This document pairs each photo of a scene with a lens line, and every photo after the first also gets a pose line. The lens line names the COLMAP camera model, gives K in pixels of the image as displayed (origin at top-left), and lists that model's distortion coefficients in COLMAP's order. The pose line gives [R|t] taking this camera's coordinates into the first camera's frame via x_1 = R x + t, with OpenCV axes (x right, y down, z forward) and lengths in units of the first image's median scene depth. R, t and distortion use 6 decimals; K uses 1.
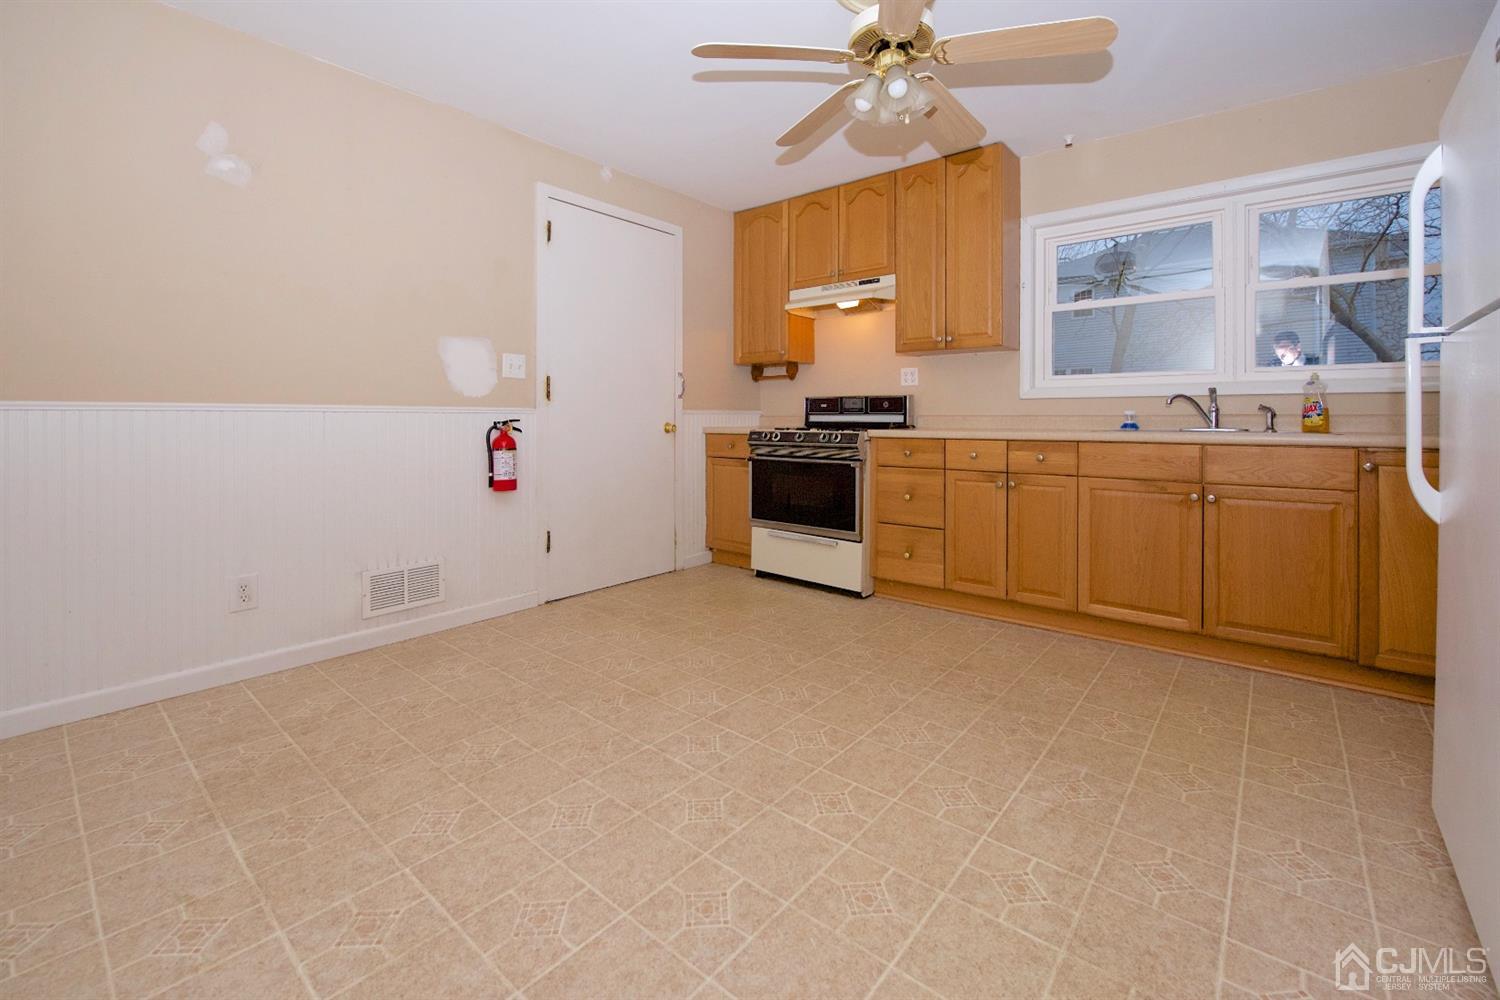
lens RADIAL K [[635.1, 0, 751.9], [0, 635.1, 483.4], [0, 0, 1]] dist [-0.029305, 0.006558]
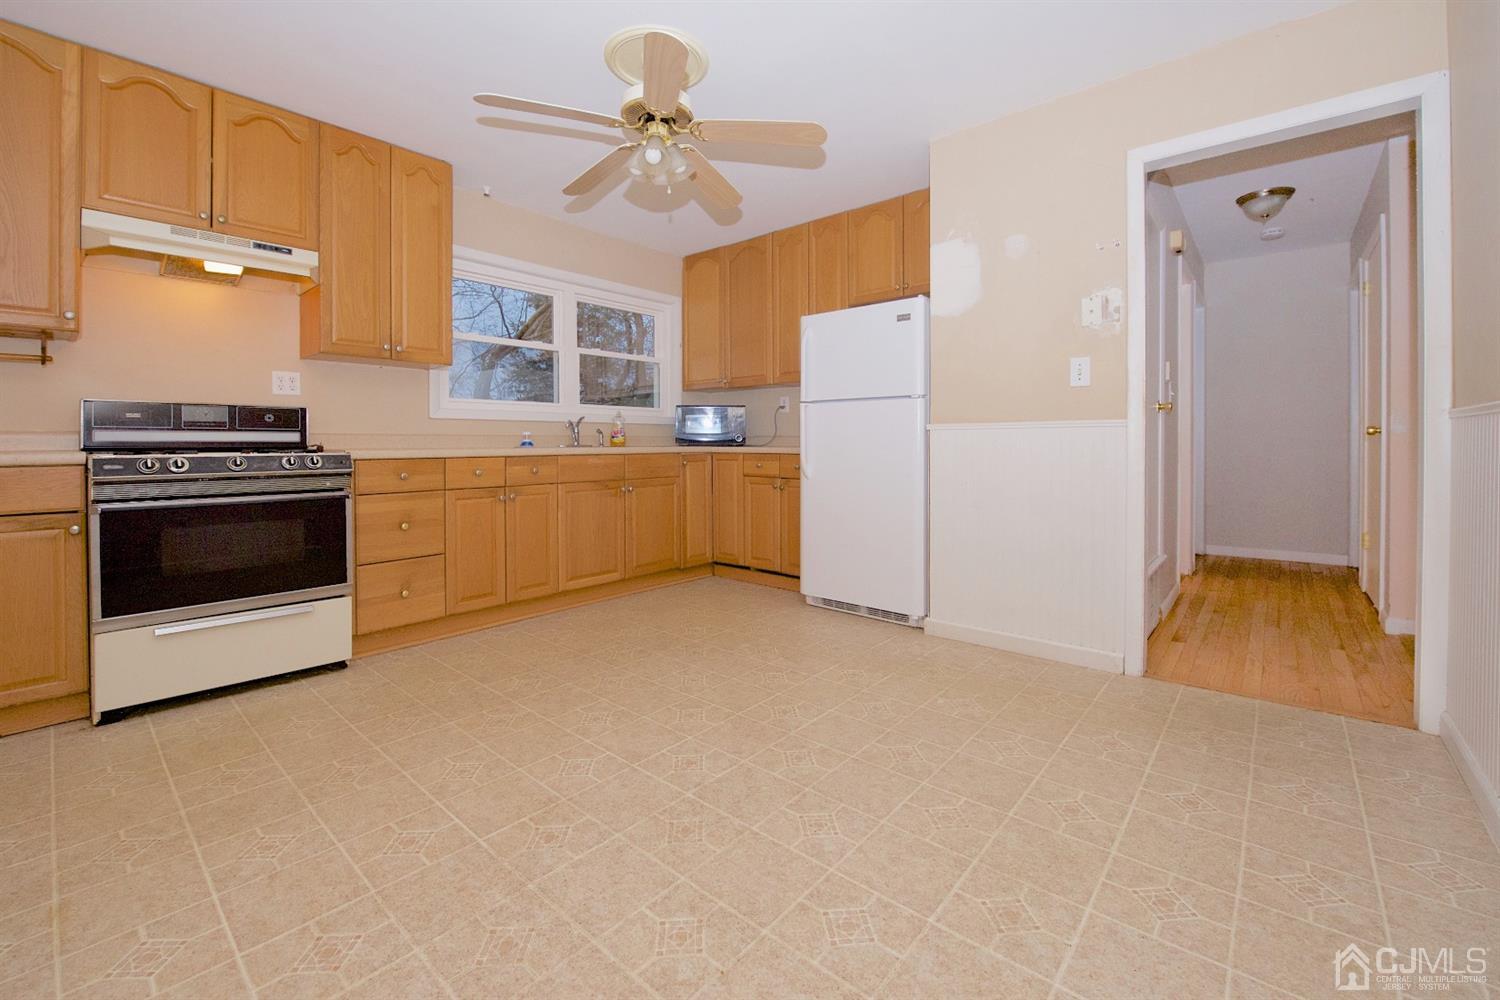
lens RADIAL K [[613.5, 0, 753.9], [0, 613.5, 511.0], [0, 0, 1]] dist [-0.013332, -0.000470]
pose [[0.012116, -0.109116, 0.993955, -0.641416], [0.103539, 0.988822, 0.107290, -0.043764], [-0.994552, 0.101613, 0.023278, 0.548629]]
